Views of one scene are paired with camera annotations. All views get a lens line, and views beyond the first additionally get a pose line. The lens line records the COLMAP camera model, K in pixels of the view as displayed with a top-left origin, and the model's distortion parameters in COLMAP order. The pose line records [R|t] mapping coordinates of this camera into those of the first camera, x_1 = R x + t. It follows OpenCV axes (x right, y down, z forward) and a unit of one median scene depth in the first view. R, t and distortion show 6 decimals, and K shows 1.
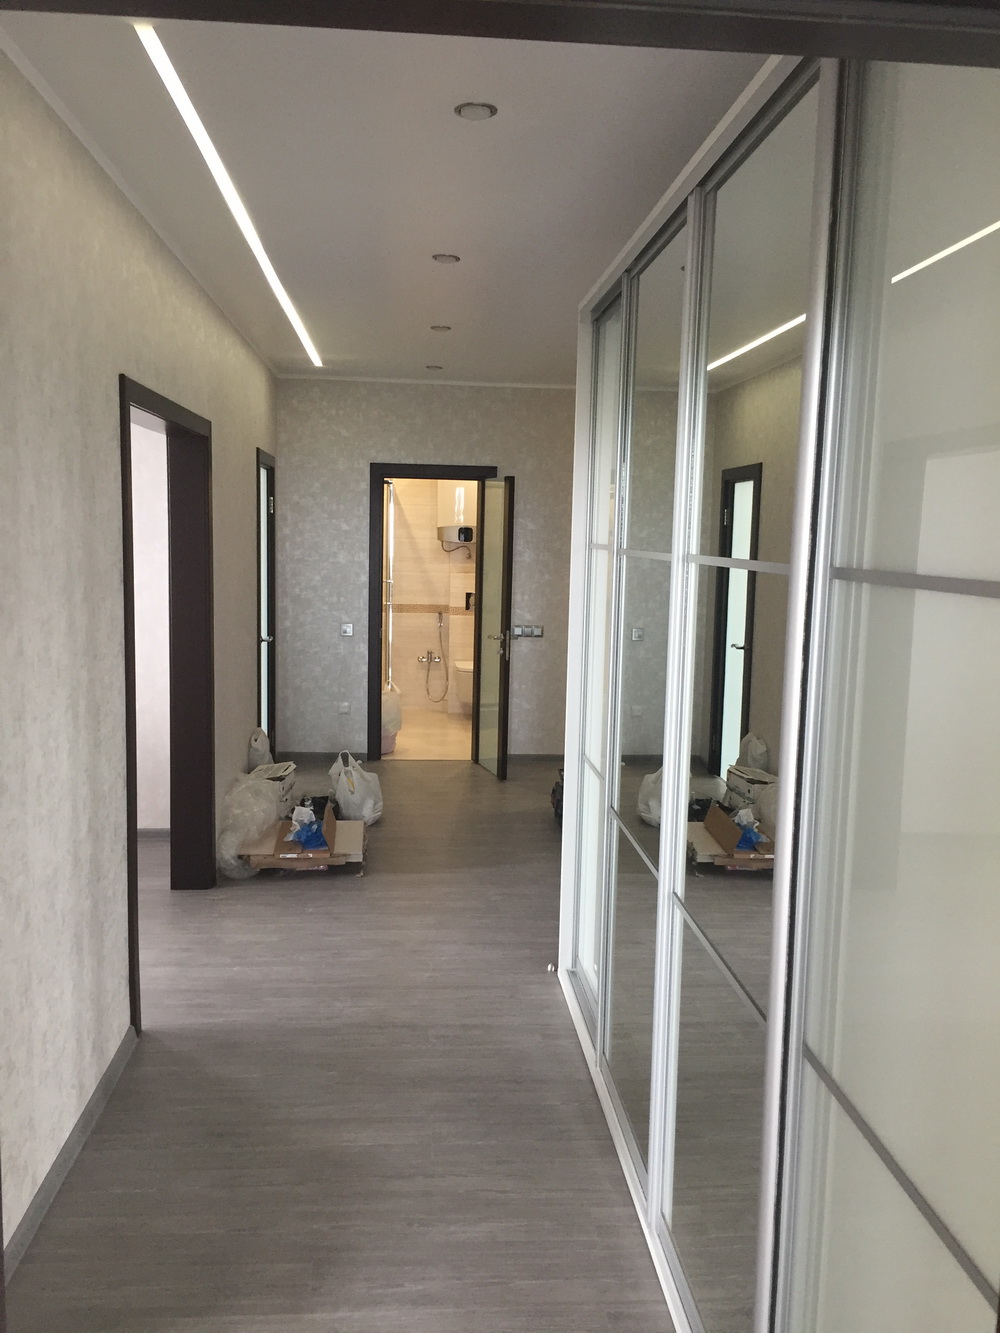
lens RADIAL K [[1130.9, 0, 502.2], [0, 1130.9, 673.9], [0, 0, 1]] dist [0.072612, -0.098167]
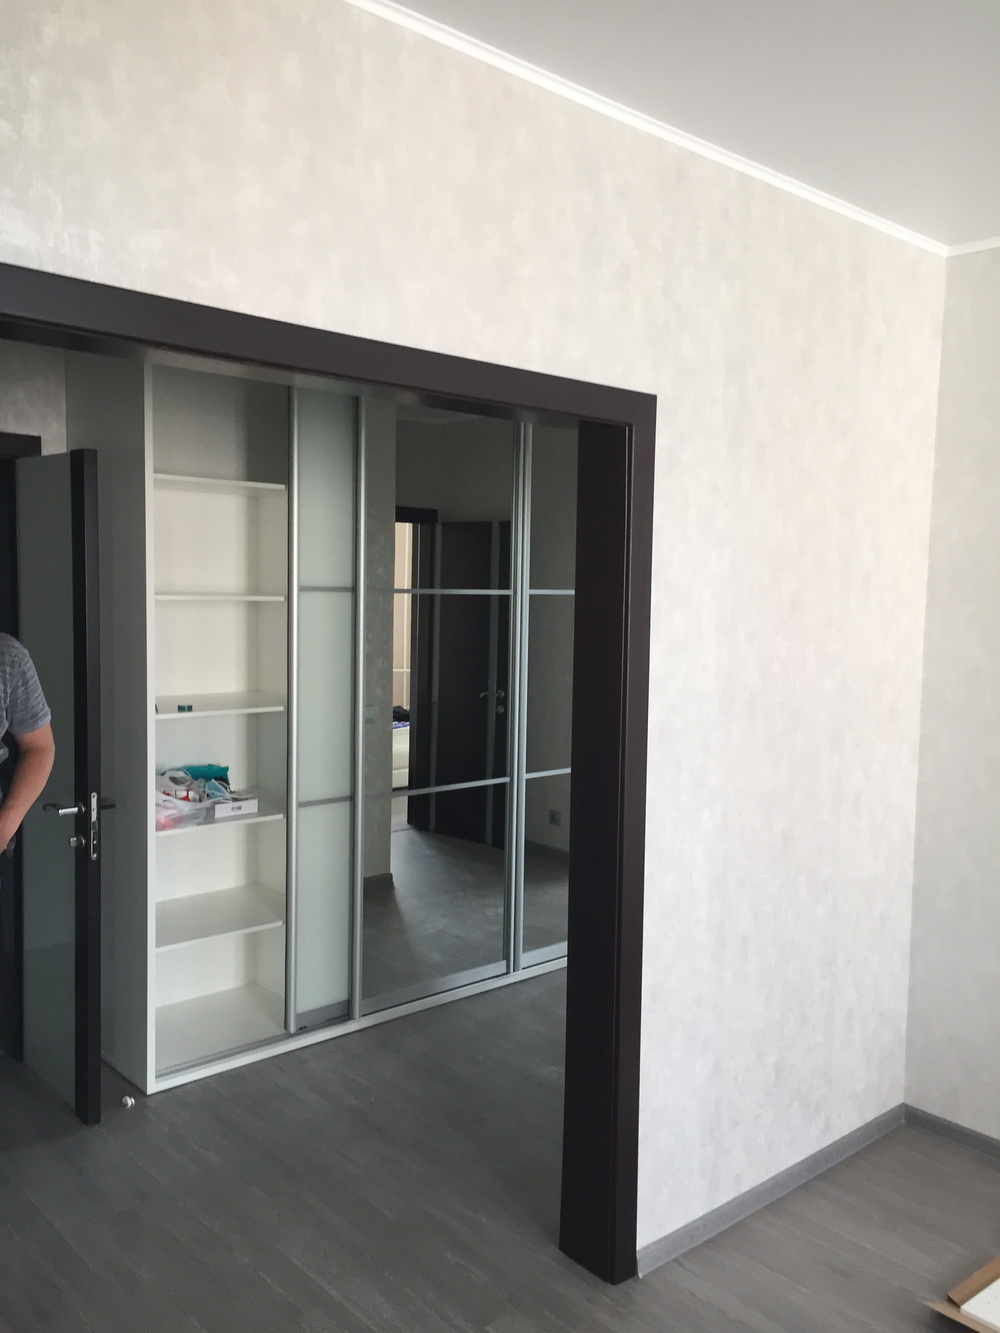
lens RADIAL K [[1130.9, 0, 502.2], [0, 1130.9, 673.9], [0, 0, 1]] dist [0.072612, -0.098167]
pose [[-0.606925, -0.105456, 0.787732, -0.849900], [0.060125, 0.982225, 0.177818, -0.198168], [-0.792482, 0.155284, -0.589796, 1.422891]]
